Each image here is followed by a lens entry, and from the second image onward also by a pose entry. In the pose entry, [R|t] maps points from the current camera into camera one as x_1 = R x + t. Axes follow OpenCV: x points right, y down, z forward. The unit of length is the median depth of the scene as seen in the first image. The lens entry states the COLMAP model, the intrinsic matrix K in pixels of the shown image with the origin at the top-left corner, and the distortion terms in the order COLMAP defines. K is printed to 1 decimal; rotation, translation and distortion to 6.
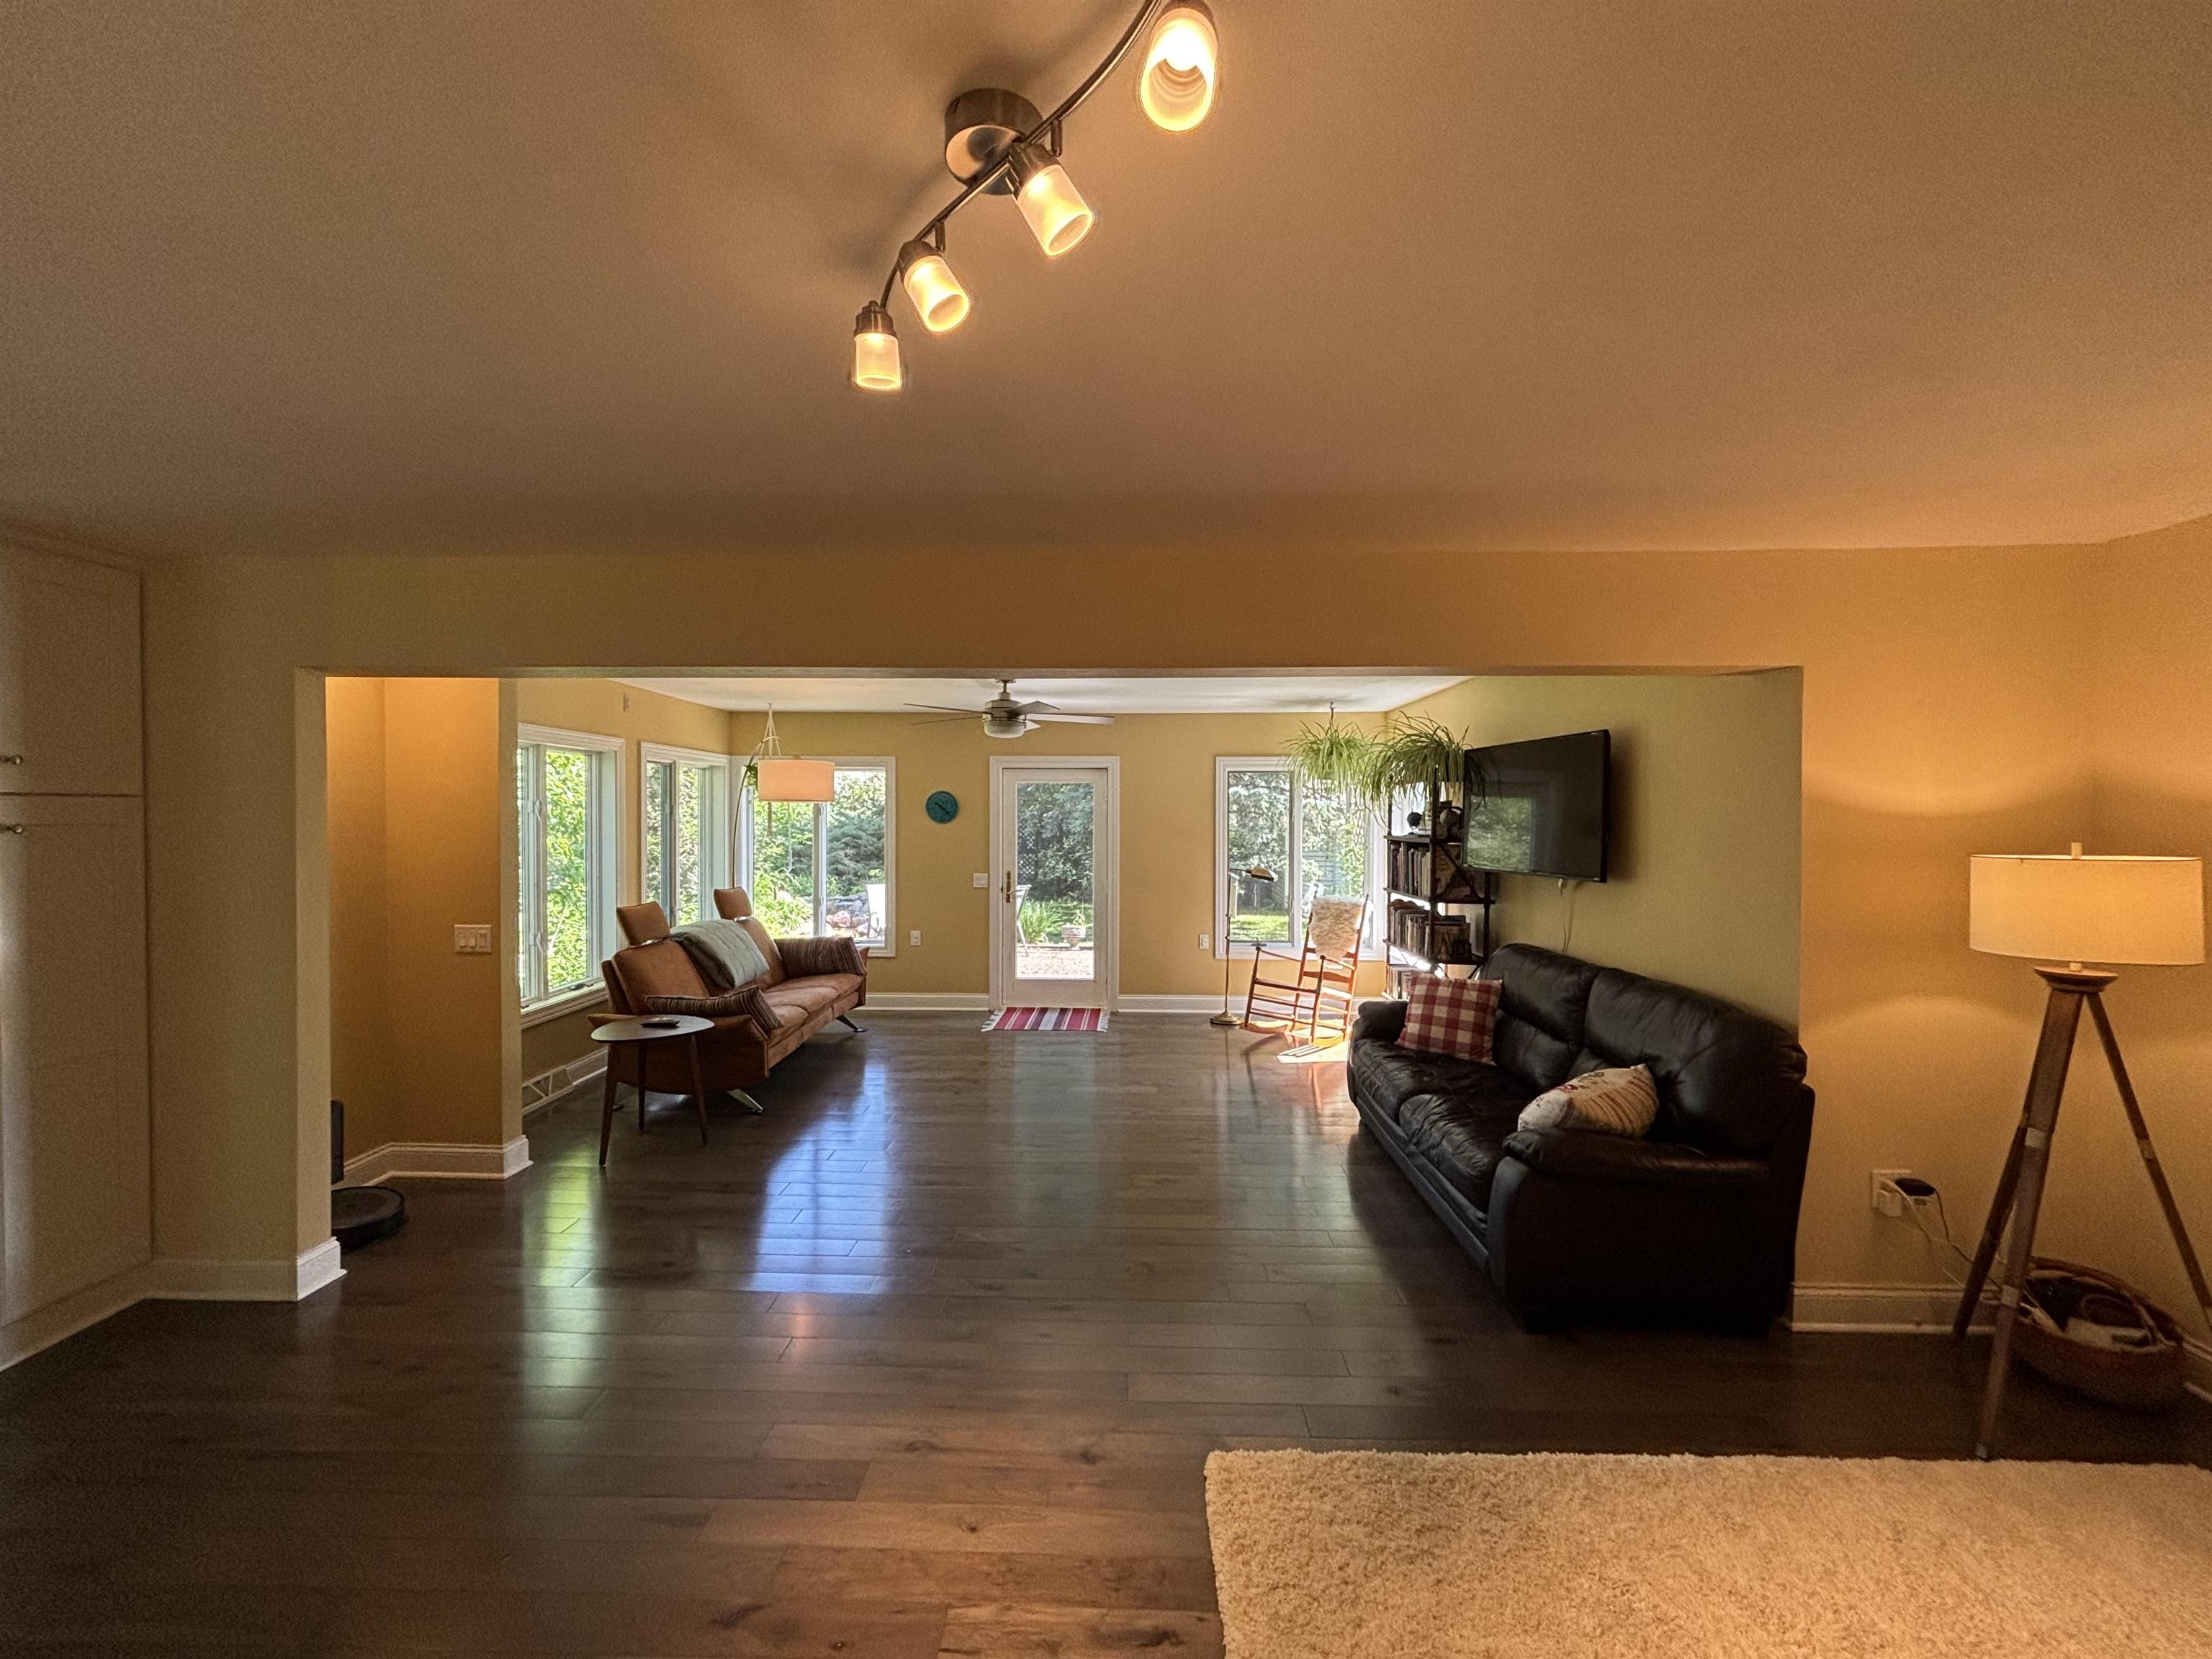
lens RADIAL K [[894.9, 0, 1101.7], [0, 894.9, 822.6], [0, 0, 1]] dist [-0.001476, -0.000124]
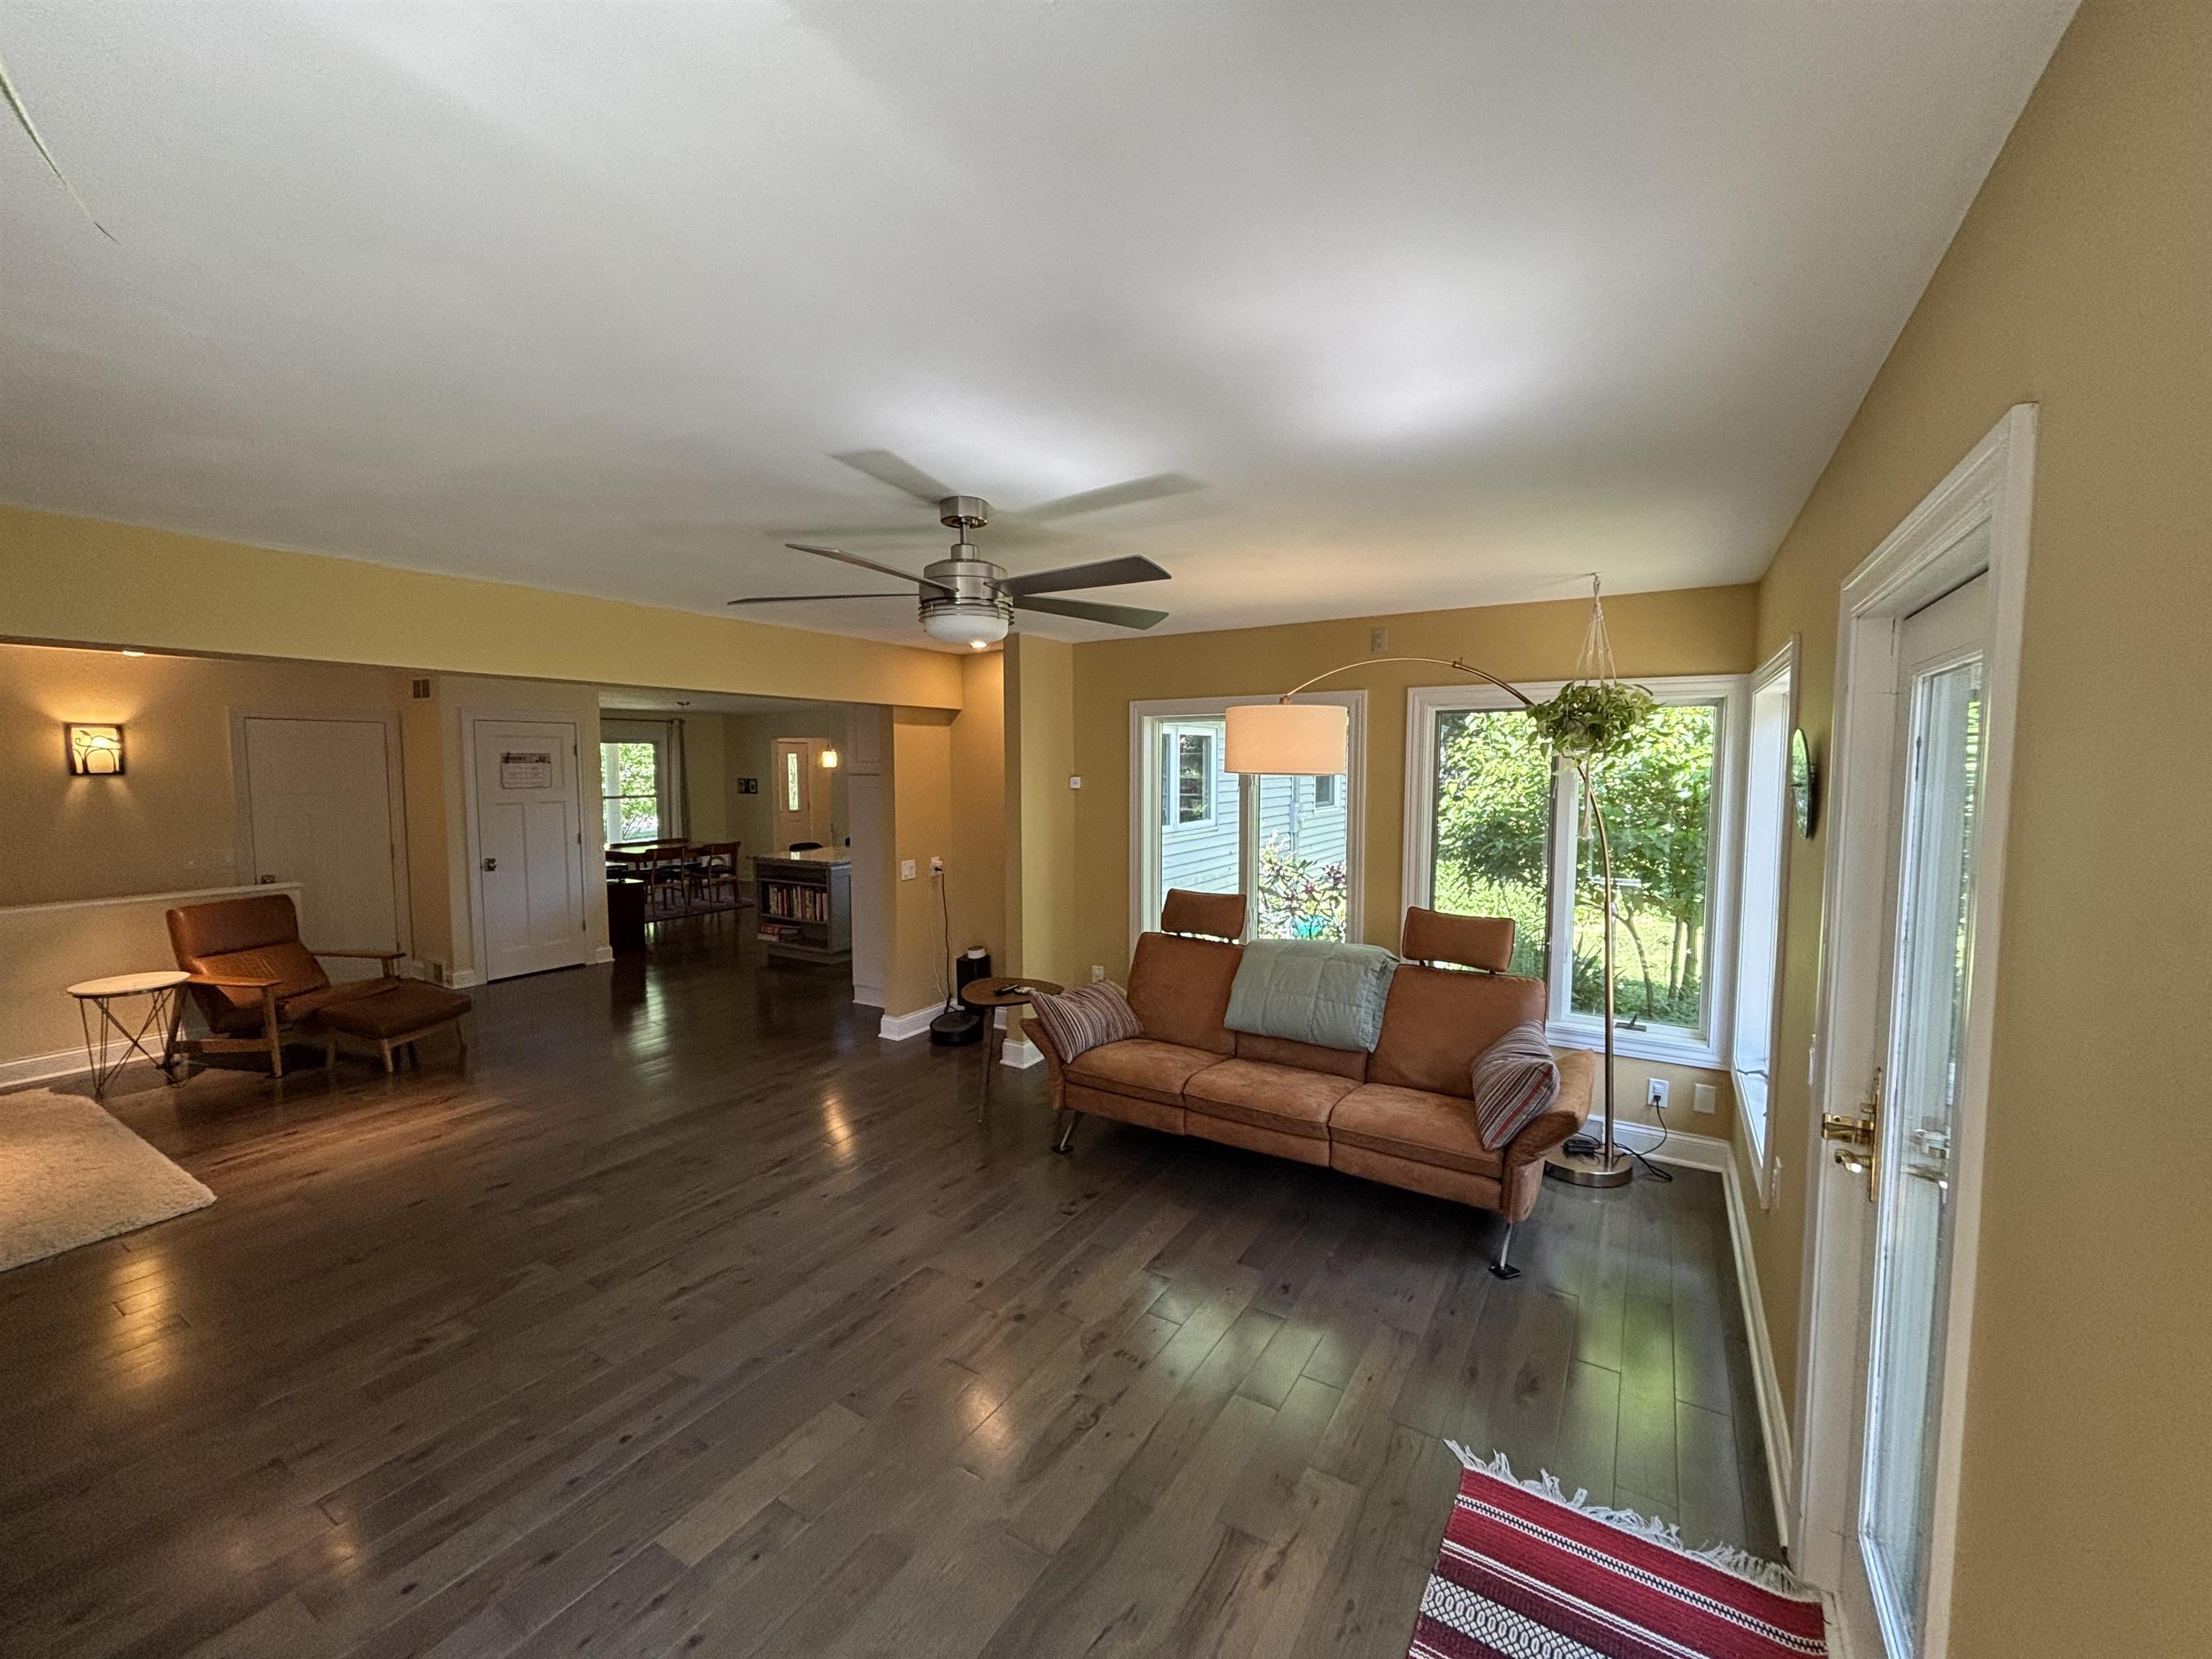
lens RADIAL K [[894.9, 0, 1103.8], [0, 894.9, 837.1], [0, 0, 1]] dist [-0.001476, -0.000124]
pose [[-0.500487, 0.055104, -0.863989, 1.117527], [-0.011501, 0.997461, 0.070279, -0.068681], [0.865668, 0.045110, -0.498583, 5.324223]]
